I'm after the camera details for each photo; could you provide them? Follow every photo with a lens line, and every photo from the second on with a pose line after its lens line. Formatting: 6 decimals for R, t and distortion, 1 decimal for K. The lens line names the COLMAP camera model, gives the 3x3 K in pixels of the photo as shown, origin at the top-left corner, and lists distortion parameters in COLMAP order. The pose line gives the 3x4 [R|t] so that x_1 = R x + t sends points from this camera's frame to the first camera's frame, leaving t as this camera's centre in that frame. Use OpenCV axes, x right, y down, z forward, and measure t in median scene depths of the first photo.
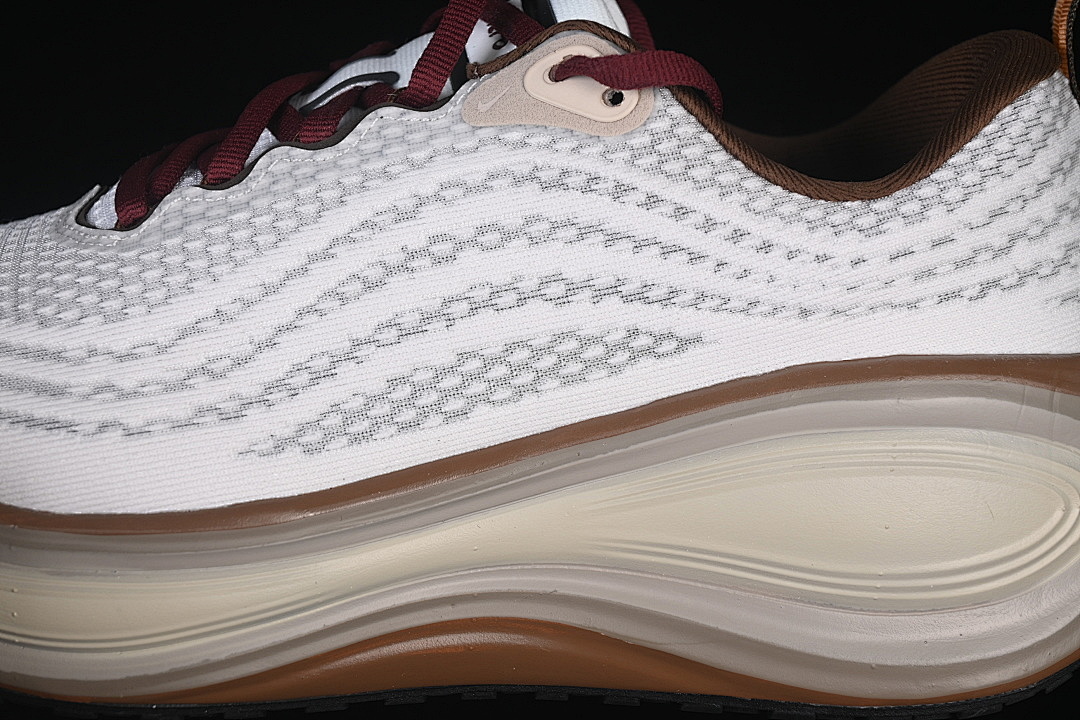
lens RADIAL K [[2372.9, 0, 540.3], [0, 2372.9, 361.0], [0, 0, 1]] dist [-0.009270, 0.000000]
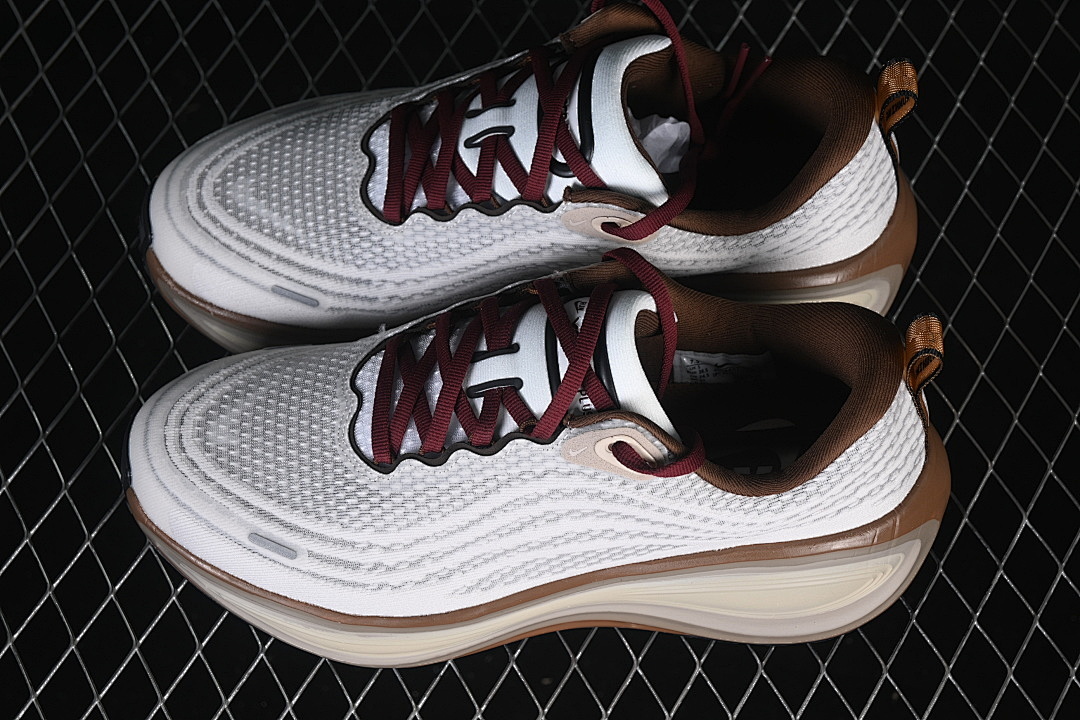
lens RADIAL K [[2372.9, 0, 533.0], [0, 2372.9, 361.2], [0, 0, 1]] dist [-0.009270, 0.000000]
pose [[0.999196, 0.018425, -0.035617, 0.009603], [0.011666, 0.716215, 0.697782, -1.461096], [0.038366, -0.697636, 0.715424, -0.274658]]
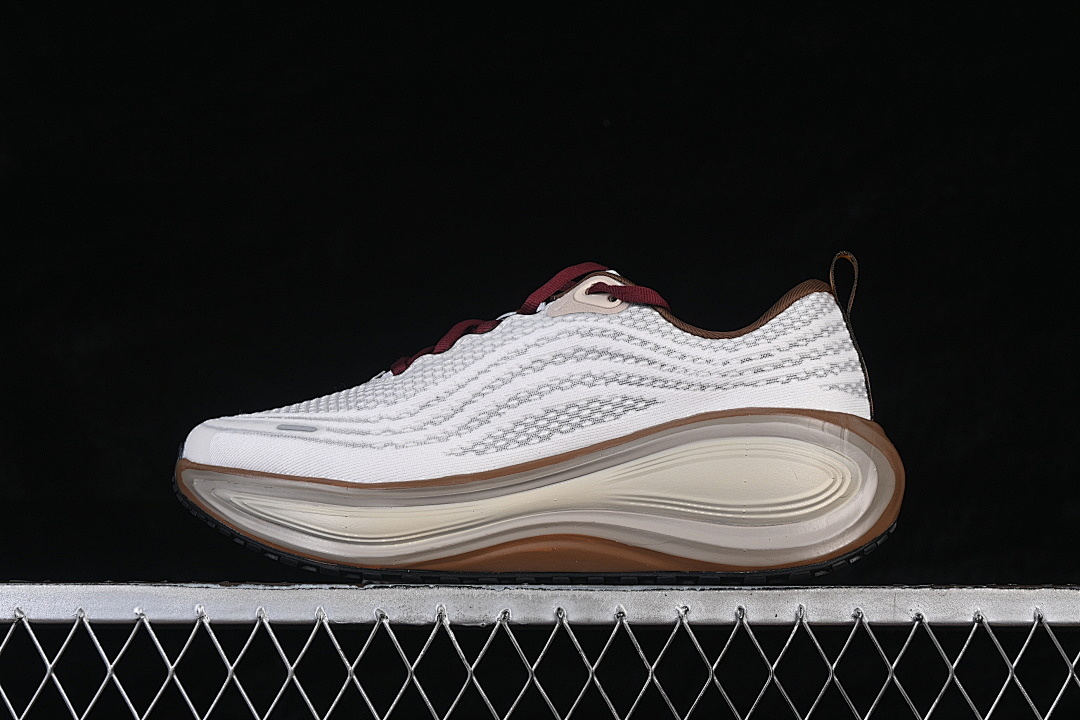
lens RADIAL K [[2372.9, 0, 547.1], [0, 2372.9, 359.2], [0, 0, 1]] dist [-0.009270, 0.000000]
pose [[0.993768, -0.047056, -0.101051, 0.191522], [0.011737, 0.945662, -0.324940, 0.666640], [0.110850, 0.321729, 0.940320, -1.084635]]
